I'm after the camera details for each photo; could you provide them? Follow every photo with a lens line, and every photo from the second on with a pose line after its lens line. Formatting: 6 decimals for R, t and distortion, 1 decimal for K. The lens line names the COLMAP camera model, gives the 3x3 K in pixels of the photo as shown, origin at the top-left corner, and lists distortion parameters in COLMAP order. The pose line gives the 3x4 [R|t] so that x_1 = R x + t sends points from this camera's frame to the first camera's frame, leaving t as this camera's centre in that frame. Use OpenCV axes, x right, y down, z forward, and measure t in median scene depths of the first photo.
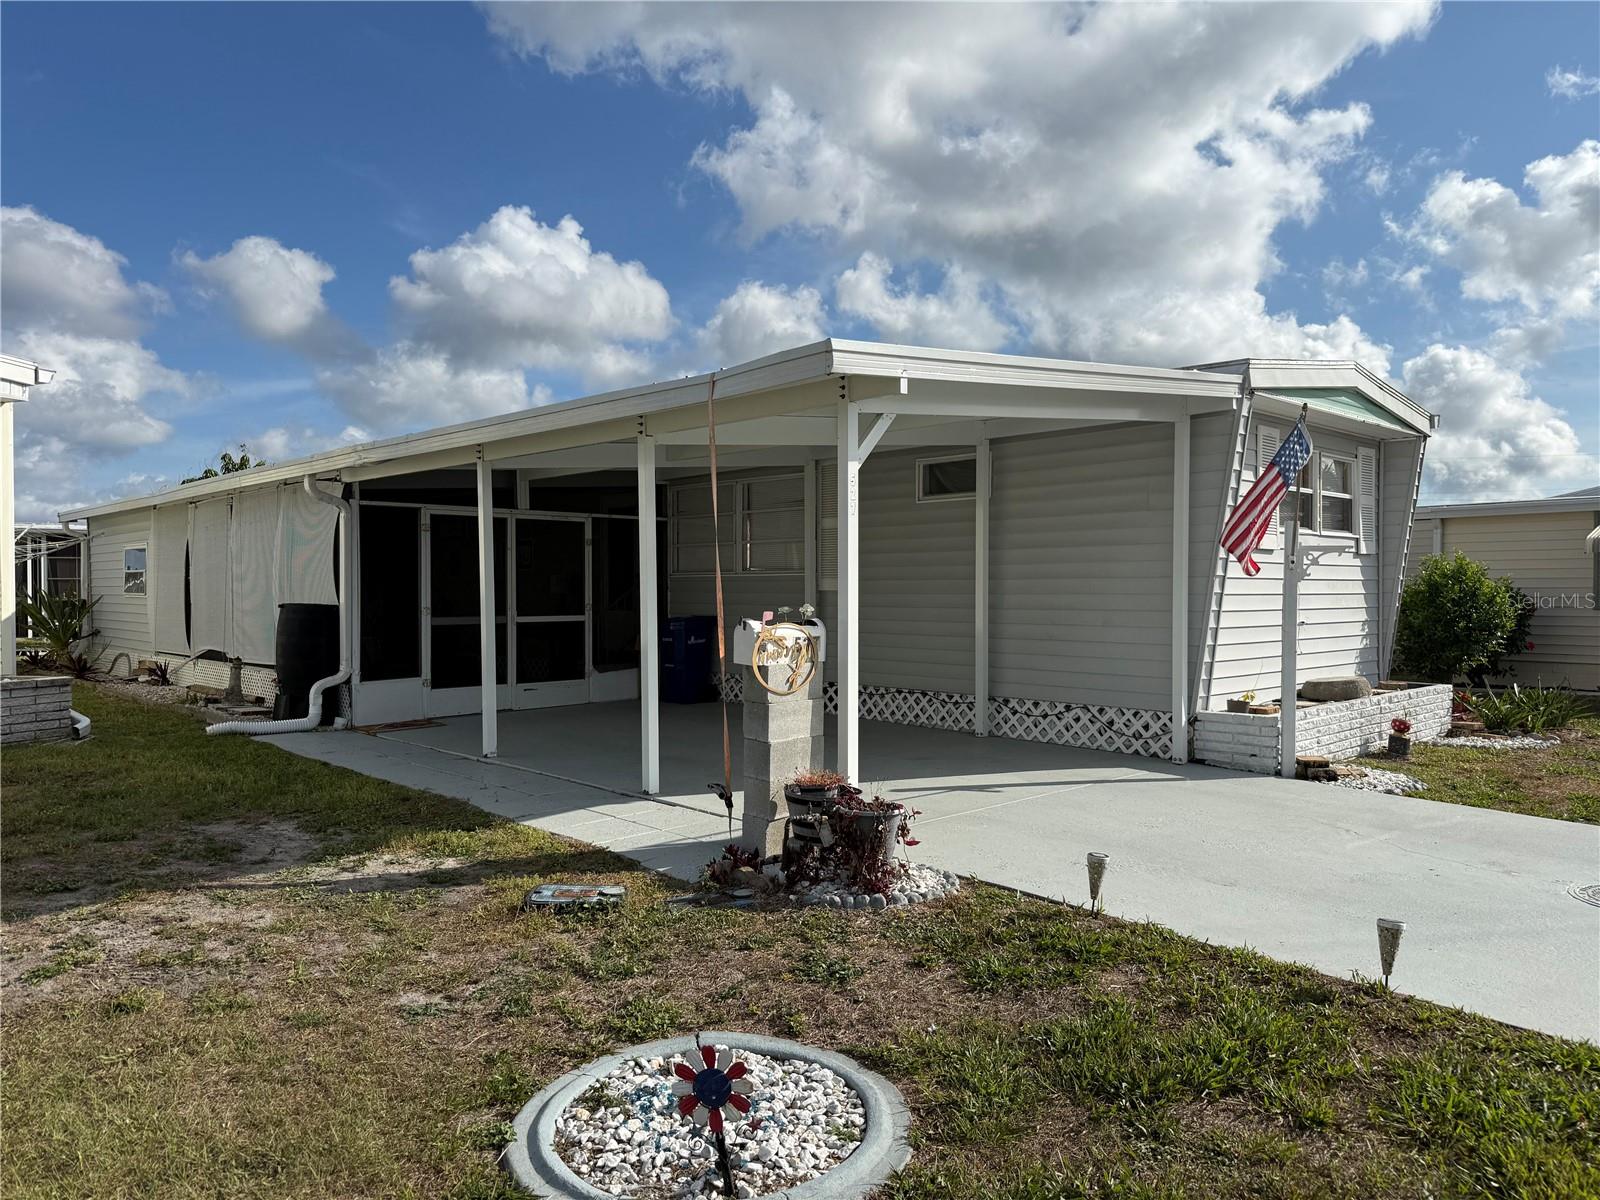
lens RADIAL K [[1114.2, 0, 802.9], [0, 1114.2, 608.7], [0, 0, 1]] dist [0.120341, -0.155909]
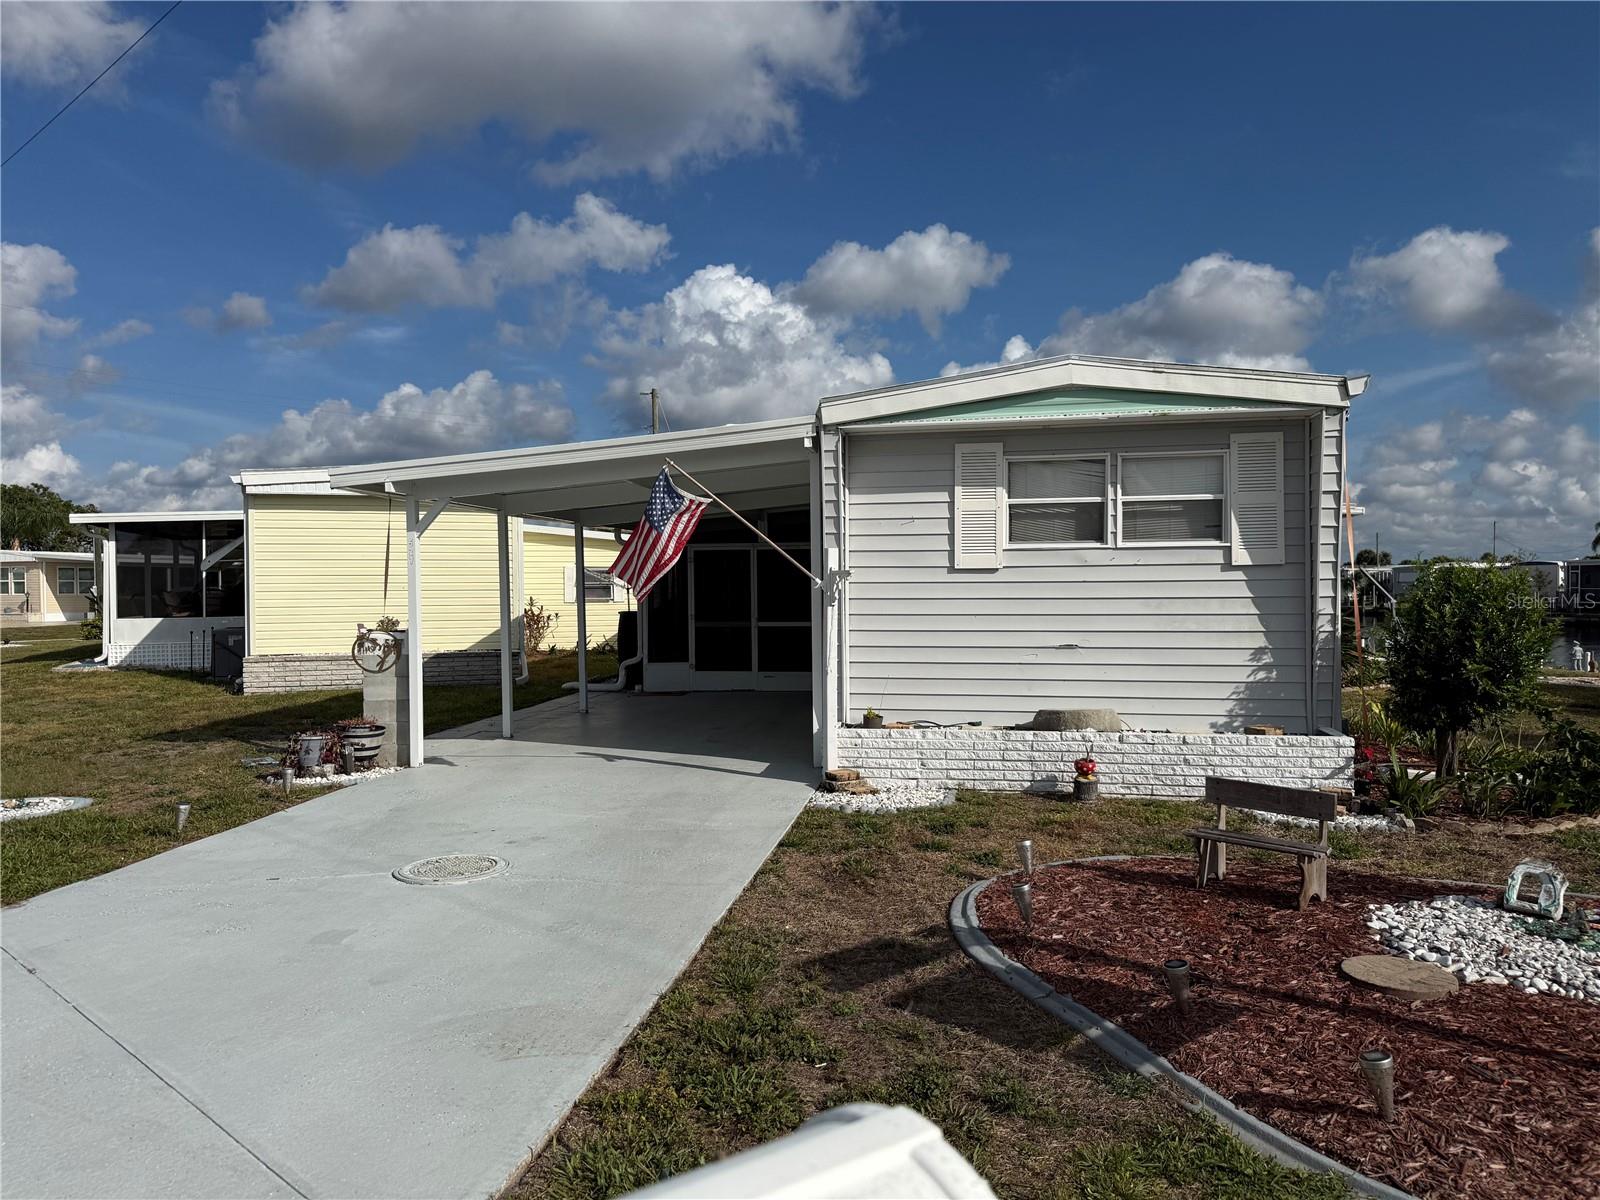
lens RADIAL K [[1131.3, 0, 803.3], [0, 1131.3, 599.2], [0, 0, 1]] dist [0.048985, -0.055972]
pose [[0.600100, 0.002893, -0.799920, 0.961411], [-0.007401, 0.999971, -0.001936, -0.019902], [0.799891, 0.007082, 0.600104, 0.257291]]
